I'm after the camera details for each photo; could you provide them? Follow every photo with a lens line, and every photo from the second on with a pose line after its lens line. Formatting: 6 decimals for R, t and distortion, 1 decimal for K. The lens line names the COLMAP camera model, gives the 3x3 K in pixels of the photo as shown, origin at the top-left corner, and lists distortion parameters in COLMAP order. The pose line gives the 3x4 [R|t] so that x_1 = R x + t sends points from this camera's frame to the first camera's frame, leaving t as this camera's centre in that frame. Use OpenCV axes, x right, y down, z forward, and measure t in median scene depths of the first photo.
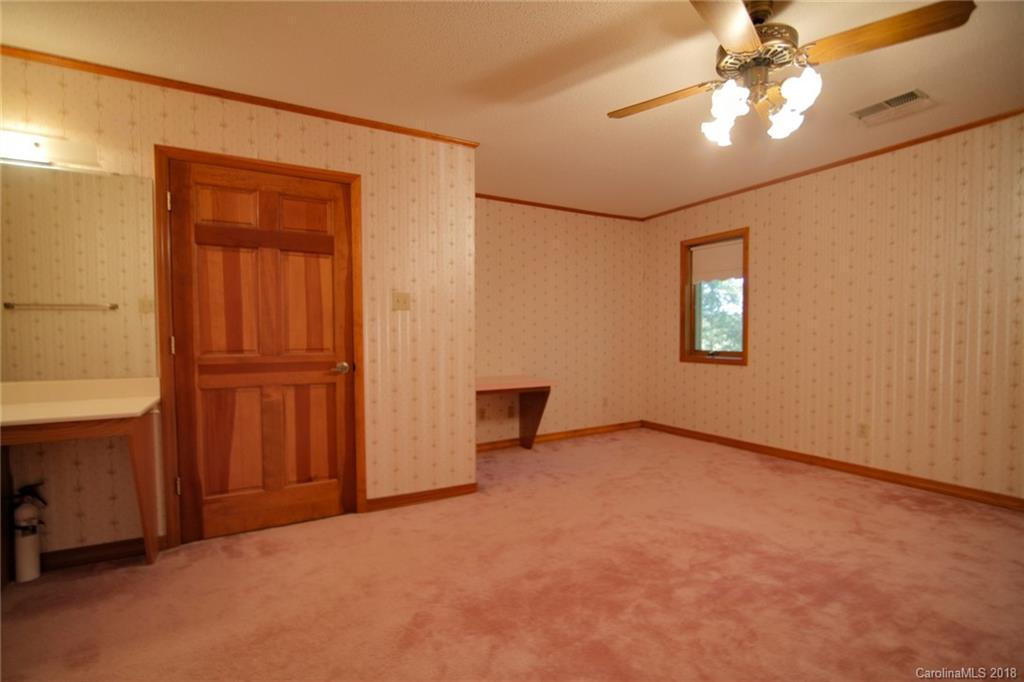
lens RADIAL K [[469.9, 0, 512.8], [0, 469.9, 349.2], [0, 0, 1]] dist [-0.020504, 0.000778]
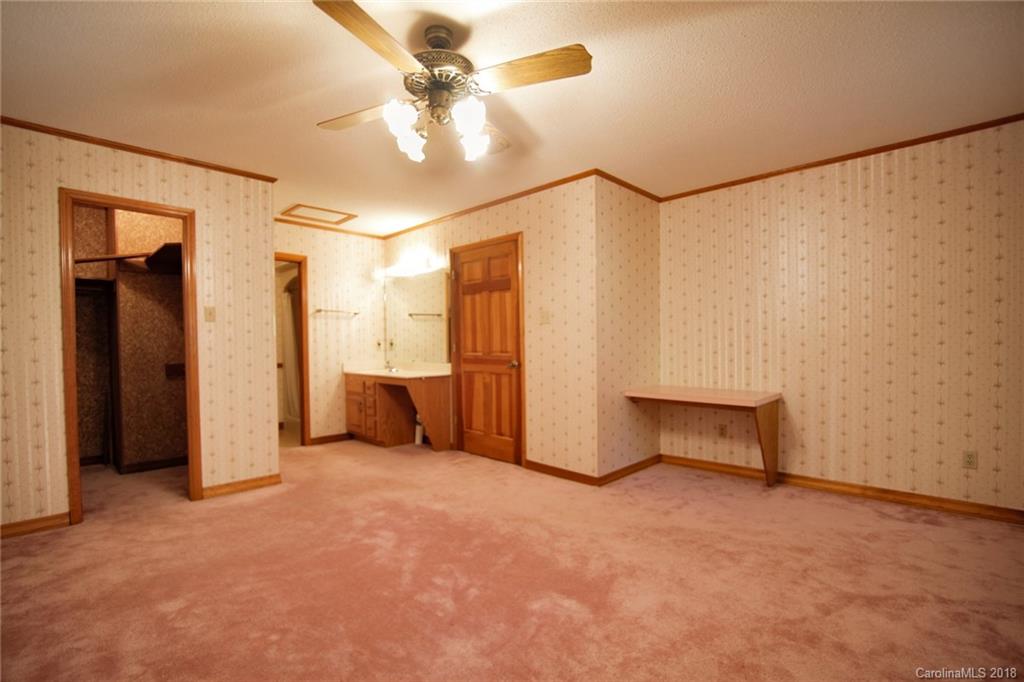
lens RADIAL K [[469.9, 0, 512.8], [0, 469.9, 349.2], [0, 0, 1]] dist [-0.020504, 0.000778]
pose [[0.273493, 0.018385, -0.961698, 1.173131], [-0.024353, 0.999629, 0.012184, -0.029851], [0.961566, 0.020088, 0.273839, 0.648336]]
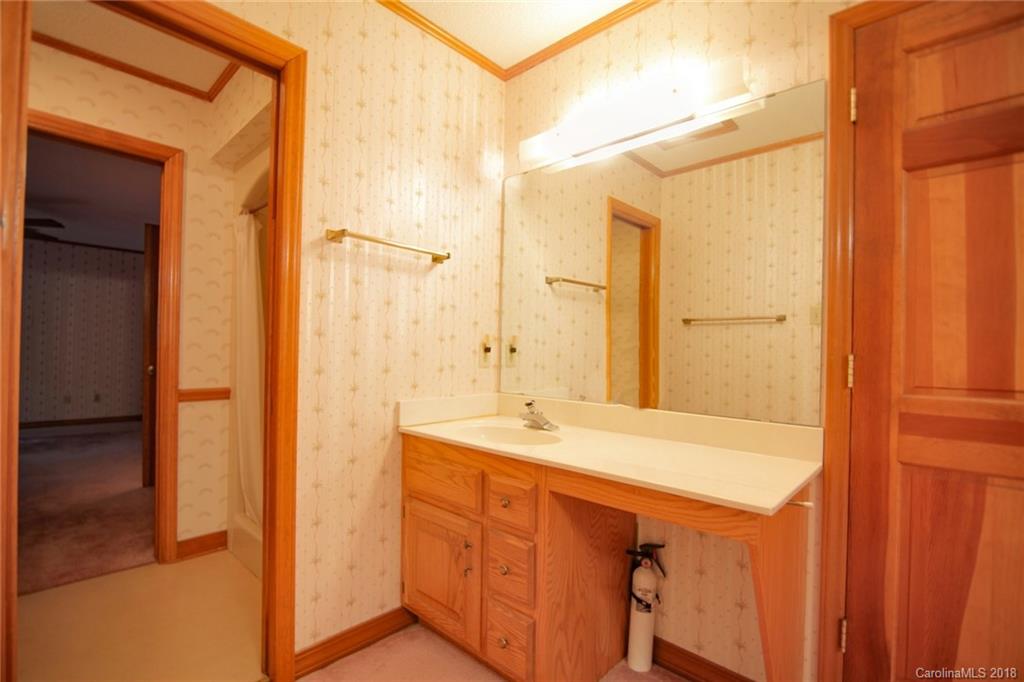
lens RADIAL K [[469.9, 0, 512.8], [0, 469.9, 349.2], [0, 0, 1]] dist [-0.020504, 0.000778]
pose [[0.300789, 0.008785, -0.953650, -0.318793], [-0.057506, 0.998305, -0.008942, -0.006054], [0.951955, 0.057530, 0.300784, 0.440830]]
